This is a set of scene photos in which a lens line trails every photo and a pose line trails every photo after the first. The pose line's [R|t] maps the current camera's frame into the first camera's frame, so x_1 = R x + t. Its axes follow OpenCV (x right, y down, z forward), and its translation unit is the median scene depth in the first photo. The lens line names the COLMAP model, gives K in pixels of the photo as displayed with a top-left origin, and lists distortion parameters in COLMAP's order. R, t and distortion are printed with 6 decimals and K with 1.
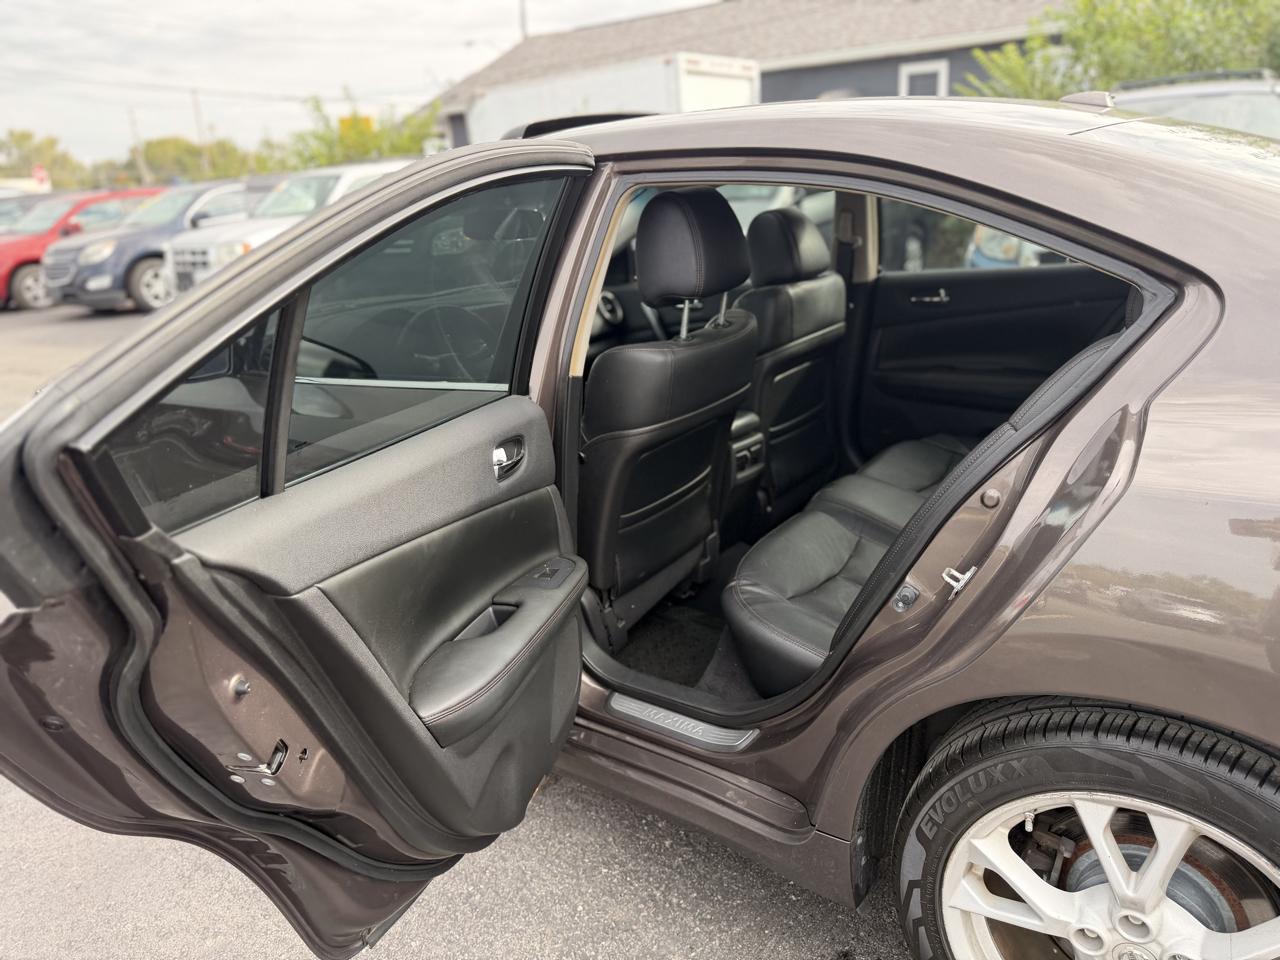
lens RADIAL K [[907.0, 0, 644.7], [0, 907.0, 481.7], [0, 0, 1]] dist [0.022818, -0.031139]
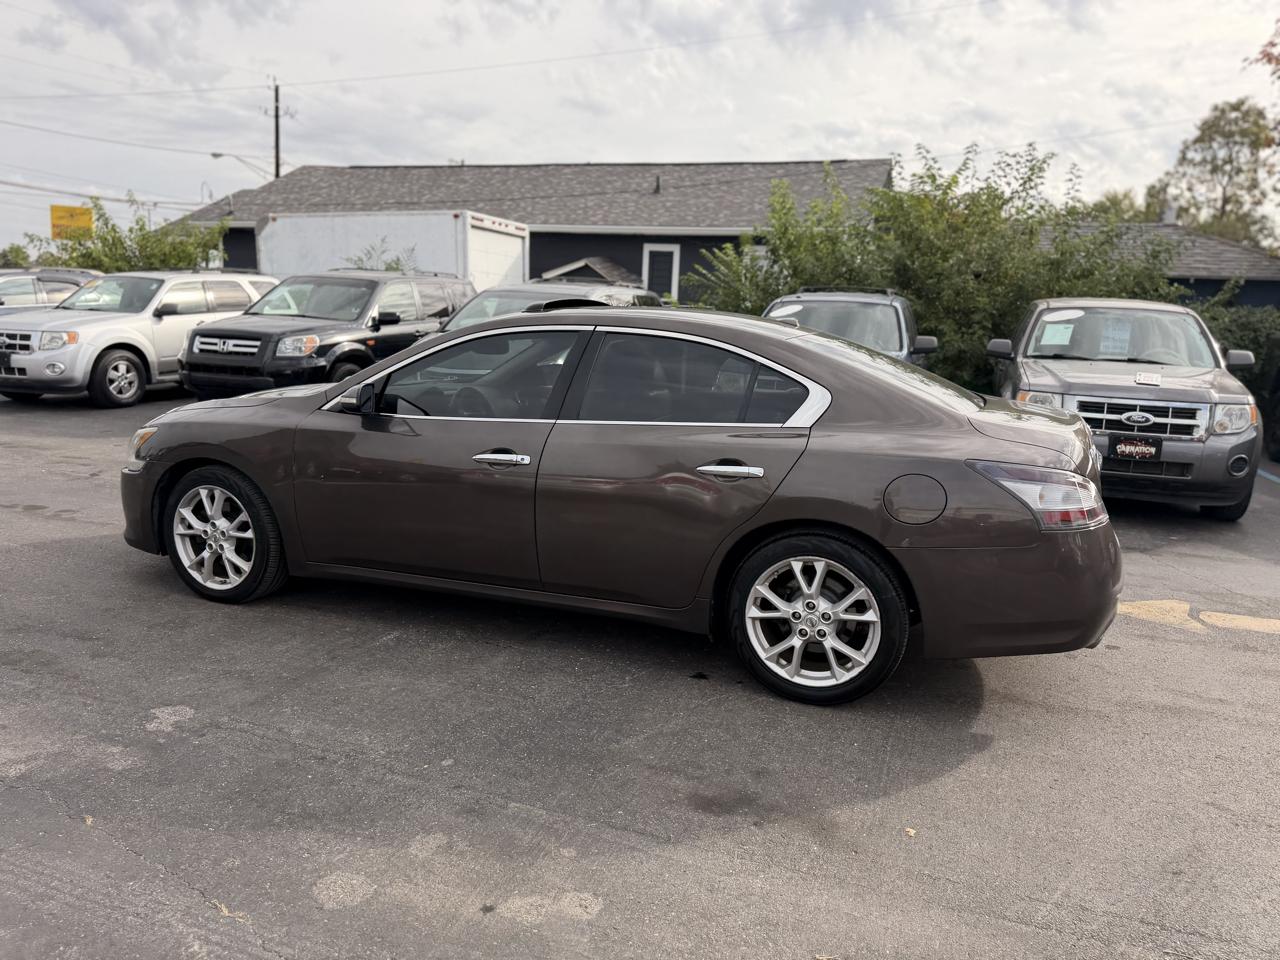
lens RADIAL K [[907.0, 0, 647.3], [0, 907.0, 474.3], [0, 0, 1]] dist [0.022818, -0.031139]
pose [[0.954196, 0.049902, 0.294991, -0.070551], [-0.005620, 0.988807, -0.149093, 0.042982], [-0.299129, 0.140607, 0.943796, -0.138383]]
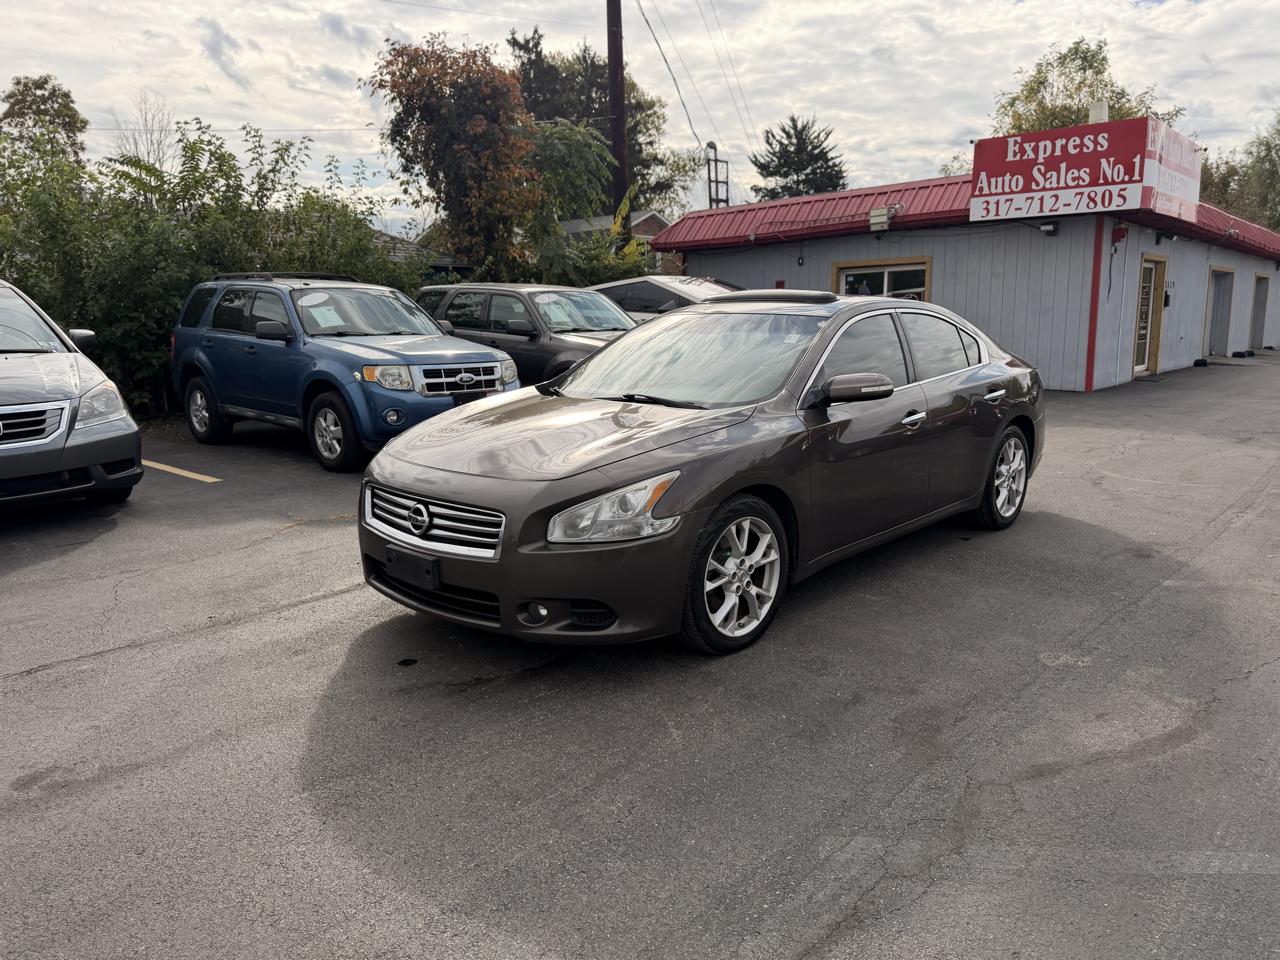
lens RADIAL K [[907.0, 0, 643.5], [0, 907.0, 490.4], [0, 0, 1]] dist [0.022818, -0.031139]
pose [[0.119337, -0.131565, 0.984098, -0.382260], [0.317980, 0.944037, 0.087649, -0.038237], [-0.940557, 0.302464, 0.154494, 0.179888]]
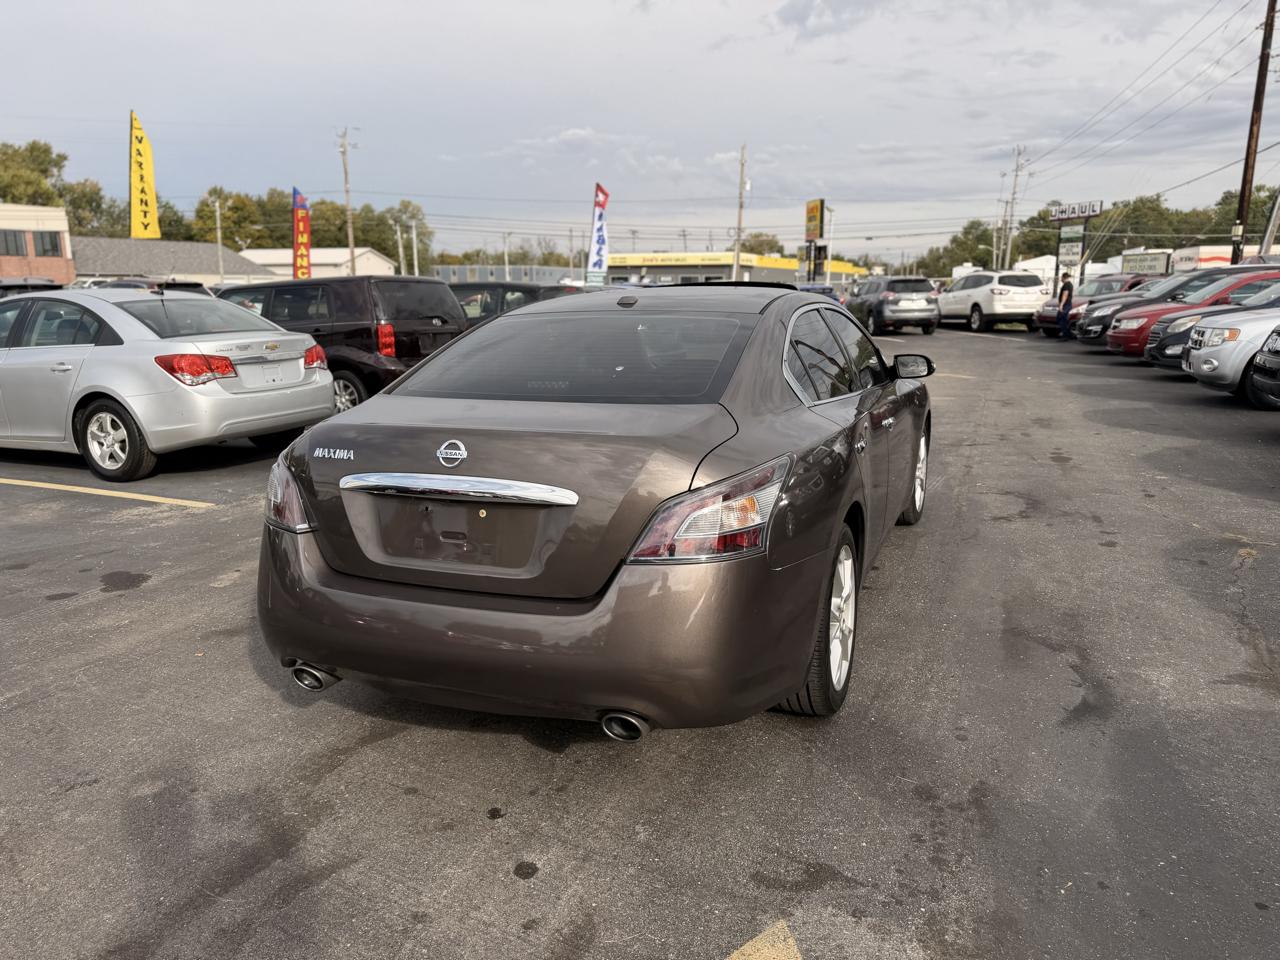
lens RADIAL K [[907.0, 0, 642.4], [0, 907.0, 486.0], [0, 0, 1]] dist [0.022818, -0.031139]
pose [[0.235501, 0.260538, -0.936301, 0.314829], [-0.310016, 0.933207, 0.181701, -0.049577], [0.921102, 0.247478, 0.300542, 0.062375]]
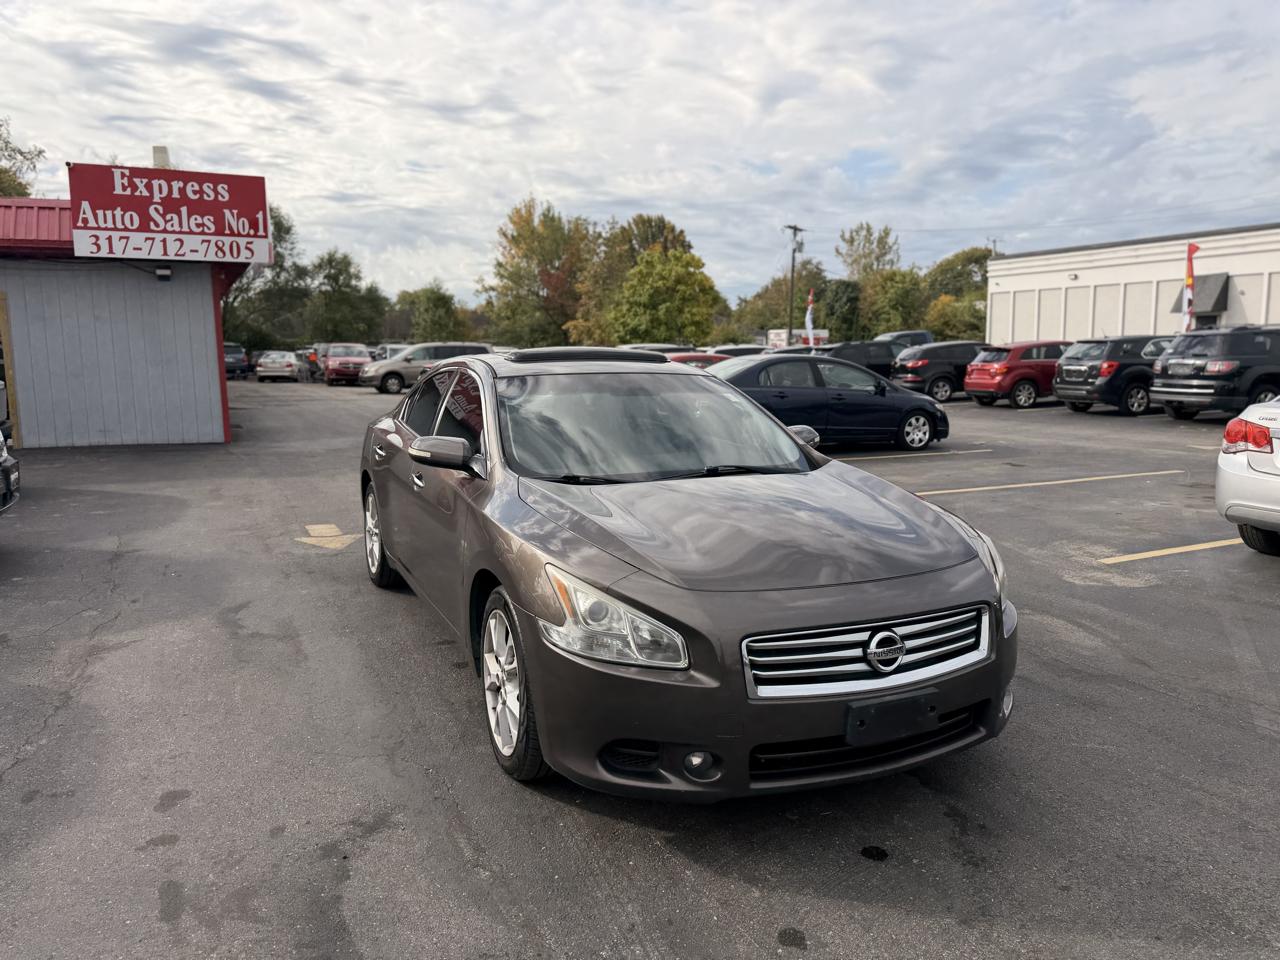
lens RADIAL K [[907.0, 0, 645.6], [0, 907.0, 479.9], [0, 0, 1]] dist [0.022818, -0.031139]
pose [[-0.873905, -0.006469, 0.486053, -0.185742], [0.205067, 0.901673, 0.380703, -0.146626], [-0.440723, 0.432371, -0.786650, 0.443560]]
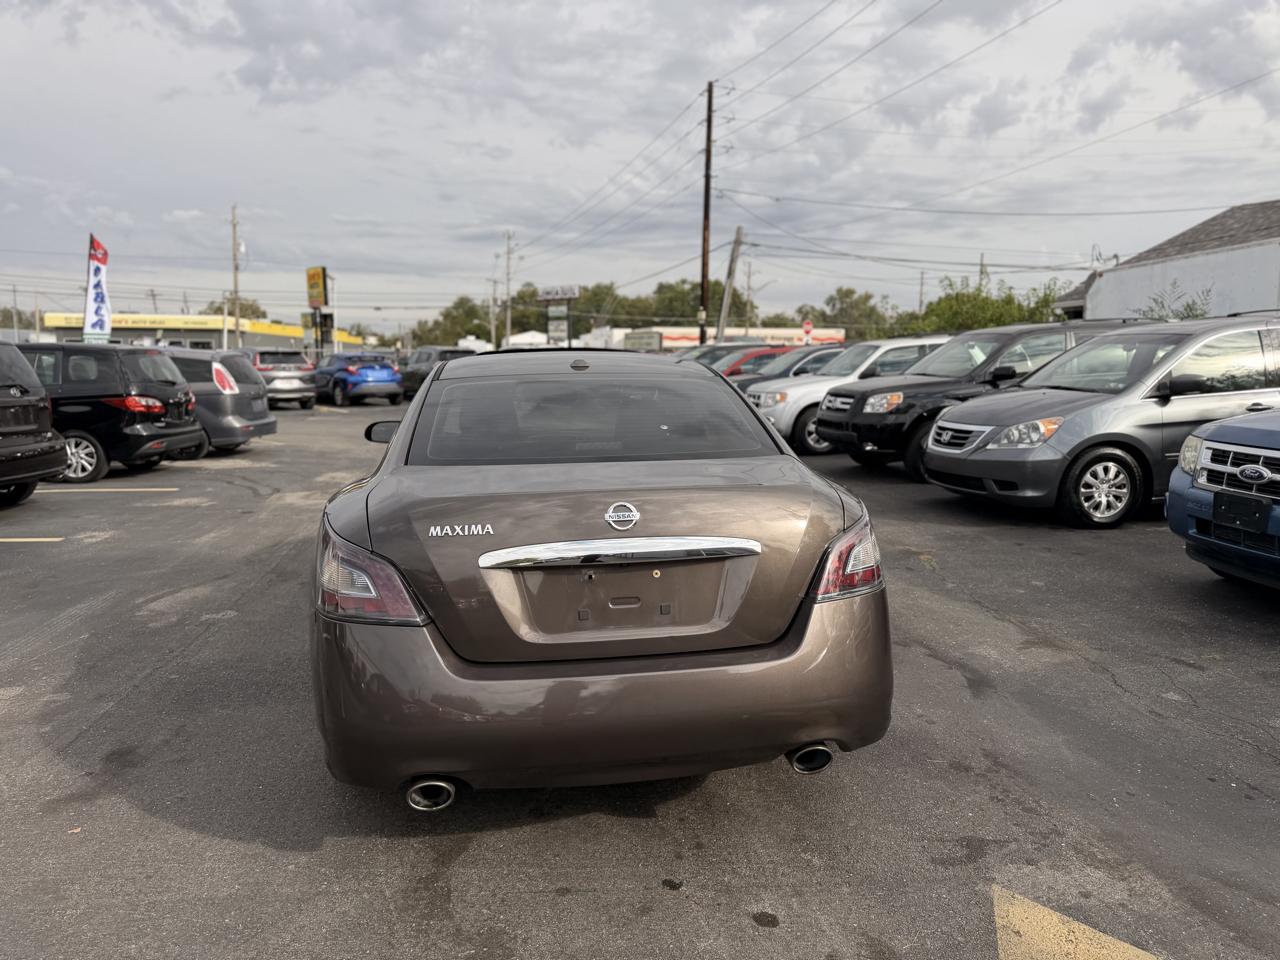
lens RADIAL K [[907.0, 0, 645.3], [0, 907.0, 496.2], [0, 0, 1]] dist [0.022818, -0.031139]
pose [[0.701539, 0.165706, -0.693098, 0.259354], [-0.263056, 0.964118, -0.035758, -0.010090], [0.662303, 0.207409, 0.719956, -0.042733]]
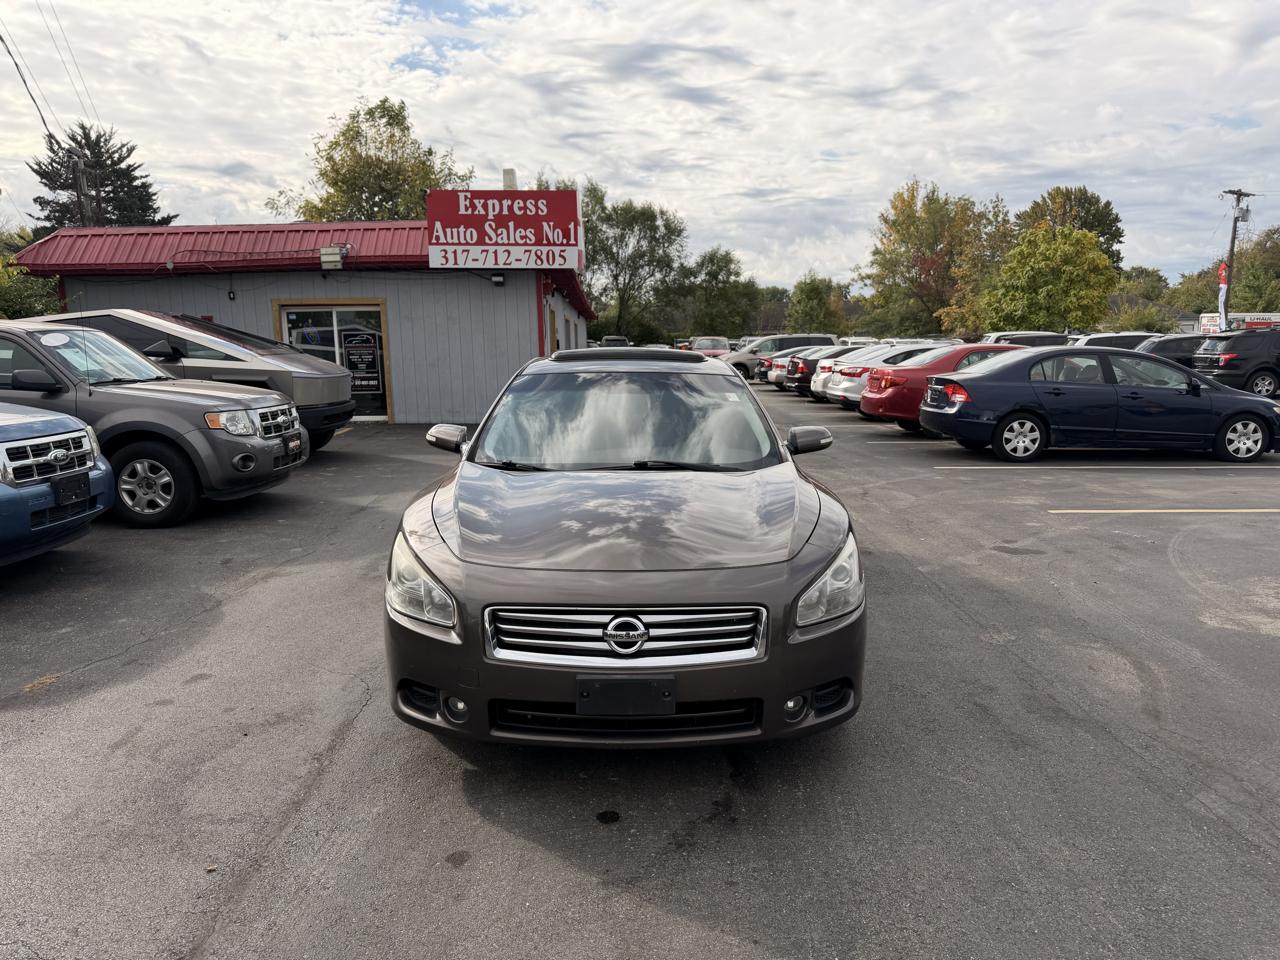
lens RADIAL K [[907.0, 0, 645.0], [0, 907.0, 489.7], [0, 0, 1]] dist [0.022818, -0.031139]
pose [[-0.593338, -0.066362, 0.802213, -0.306548], [0.293790, 0.909994, 0.292573, -0.119916], [-0.749424, 0.409277, -0.520438, 0.375790]]
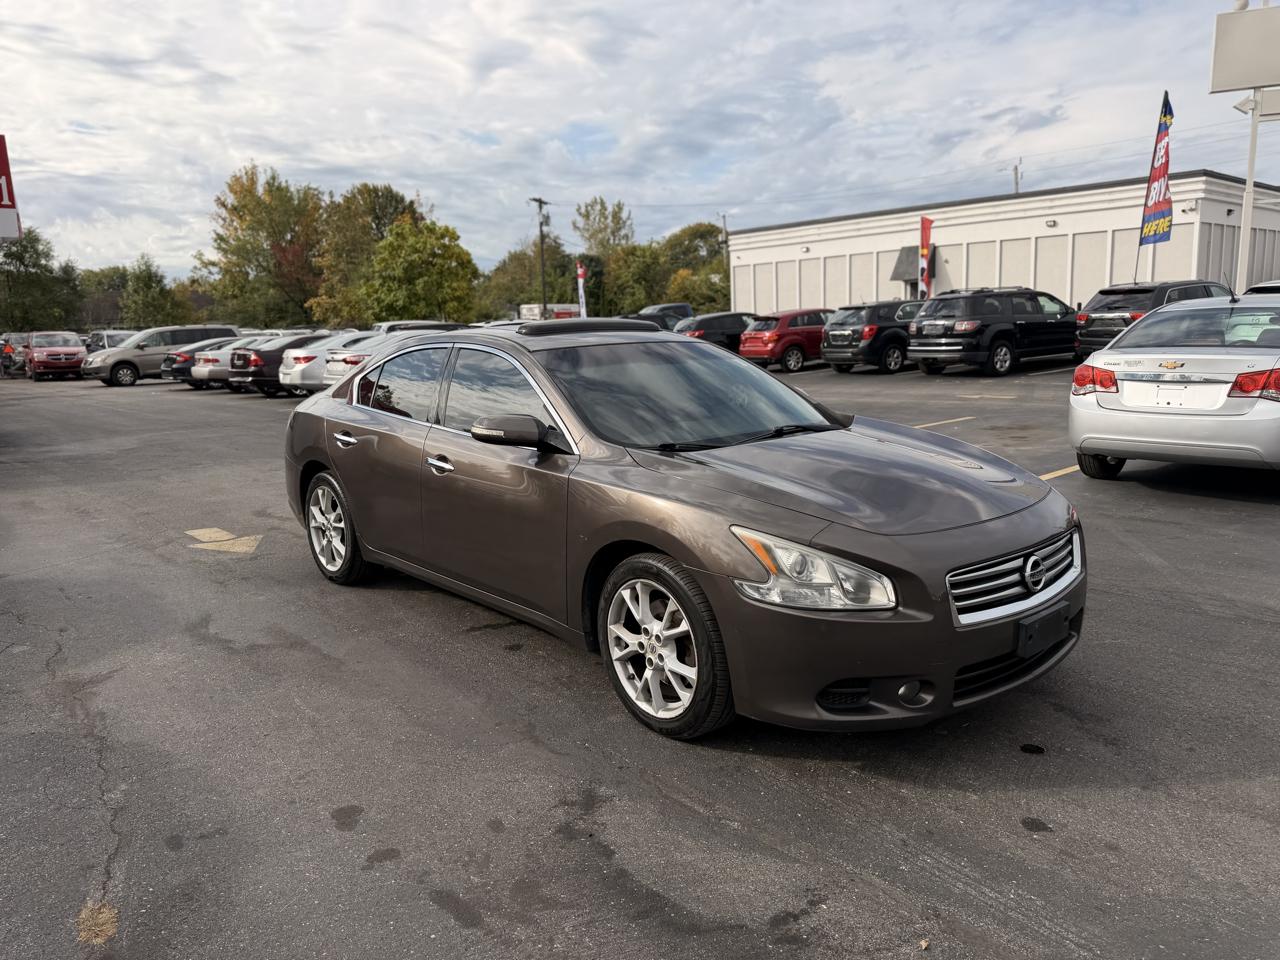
lens RADIAL K [[907.0, 0, 644.6], [0, 907.0, 495.1], [0, 0, 1]] dist [0.022818, -0.031139]
pose [[-0.971952, 0.049010, 0.230017, -0.095606], [0.154707, 0.869876, 0.468381, -0.164048], [-0.177131, 0.490829, -0.853060, 0.480309]]
